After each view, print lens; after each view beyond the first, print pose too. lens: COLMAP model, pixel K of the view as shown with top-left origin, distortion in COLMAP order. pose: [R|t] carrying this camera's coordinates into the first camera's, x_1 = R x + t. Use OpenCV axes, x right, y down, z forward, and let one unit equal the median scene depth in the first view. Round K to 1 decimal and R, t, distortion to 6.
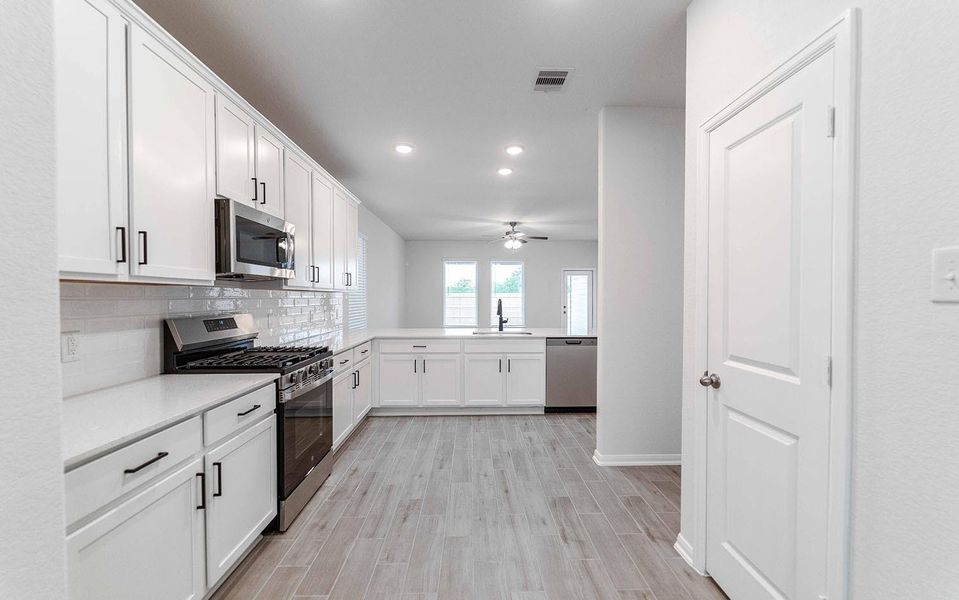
lens RADIAL K [[389.8, 0, 480.1], [0, 389.8, 304.2], [0, 0, 1]] dist [-0.003423, -0.001470]
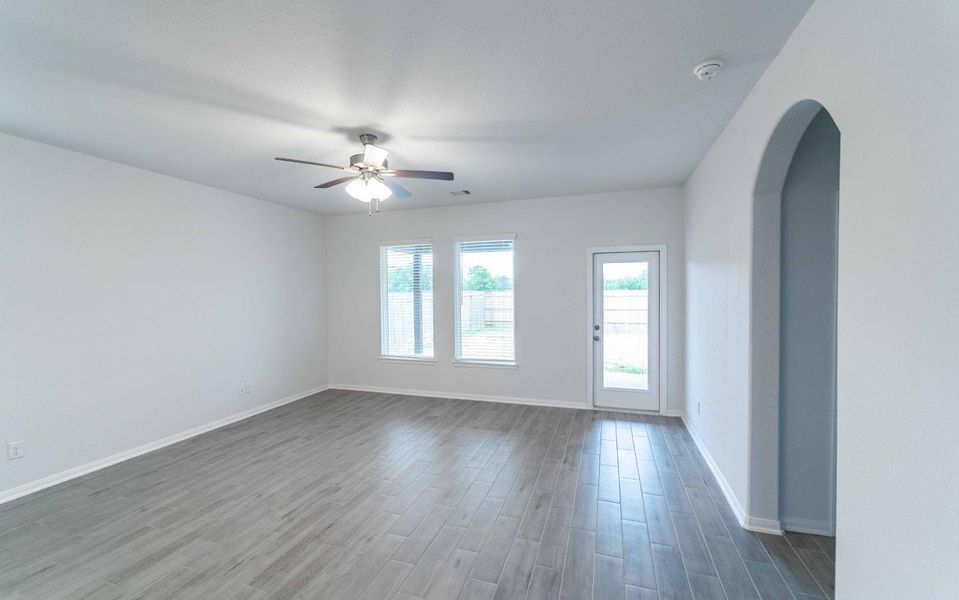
lens RADIAL K [[389.8, 0, 479.7], [0, 389.8, 298.4], [0, 0, 1]] dist [-0.003423, -0.001470]
pose [[0.944087, 0.003330, -0.329679, 0.240618], [-0.001275, 0.999978, 0.006450, -0.032462], [0.329693, -0.005669, 0.944071, 0.490126]]
